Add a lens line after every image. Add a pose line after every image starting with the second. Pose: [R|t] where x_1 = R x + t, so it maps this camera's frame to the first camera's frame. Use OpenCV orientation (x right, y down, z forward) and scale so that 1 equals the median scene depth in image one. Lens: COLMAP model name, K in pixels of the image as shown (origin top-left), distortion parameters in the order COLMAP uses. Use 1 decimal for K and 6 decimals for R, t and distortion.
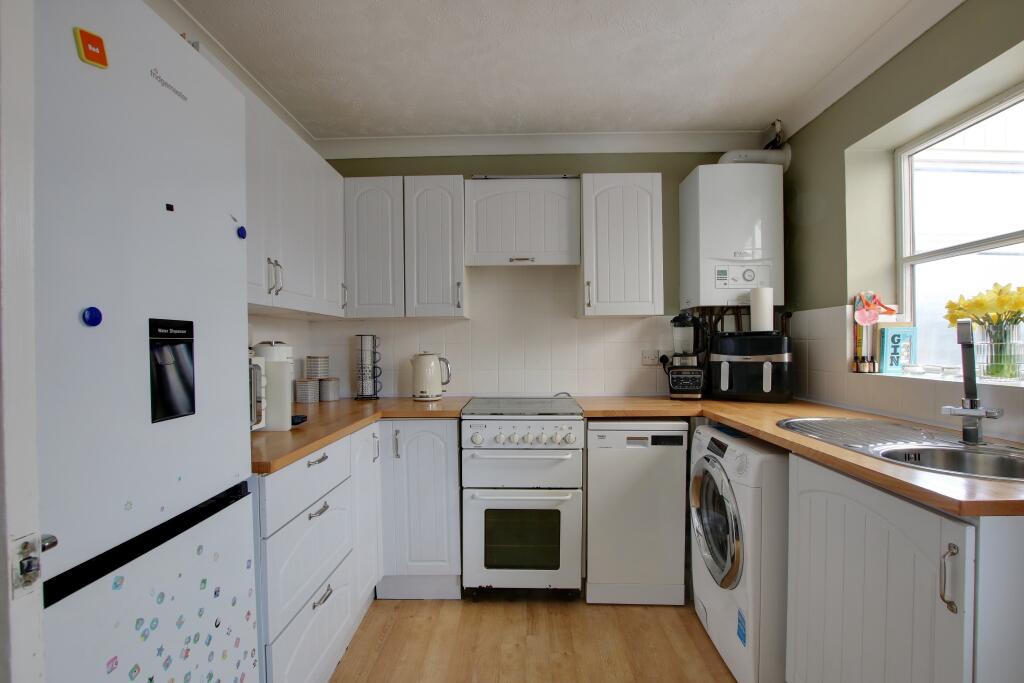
lens RADIAL K [[472.1, 0, 515.2], [0, 472.1, 348.3], [0, 0, 1]] dist [-0.033245, 0.000627]
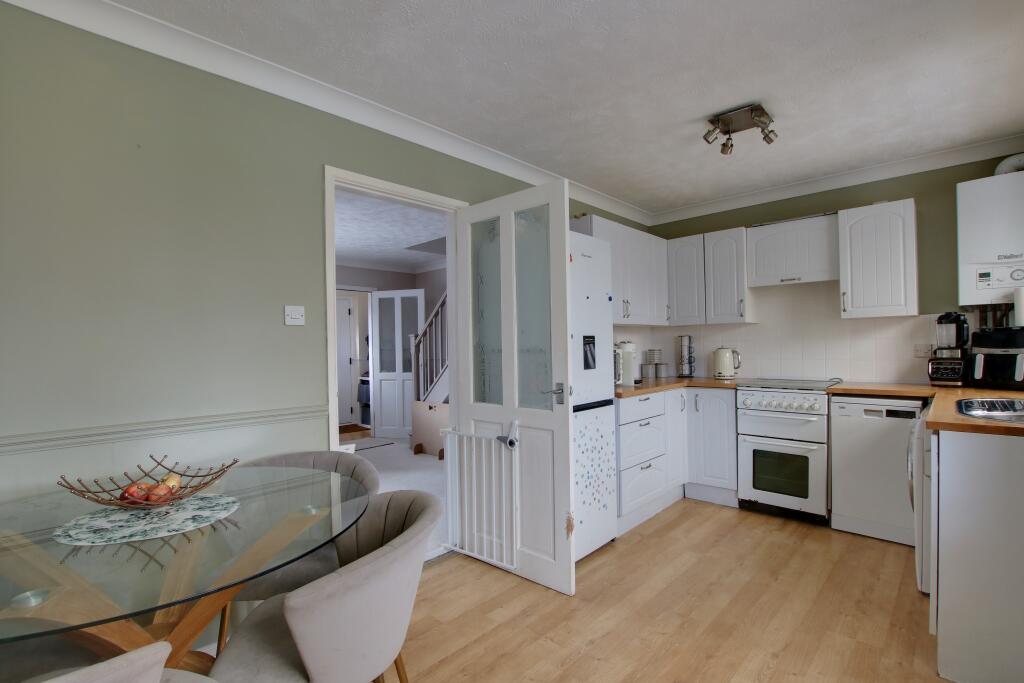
lens RADIAL K [[472.1, 0, 515.2], [0, 472.1, 348.3], [0, 0, 1]] dist [-0.033245, 0.000627]
pose [[0.736683, -0.001772, -0.676236, 0.386603], [0.007992, 0.999950, 0.006087, -0.001319], [0.676191, -0.009889, 0.736660, -0.626530]]
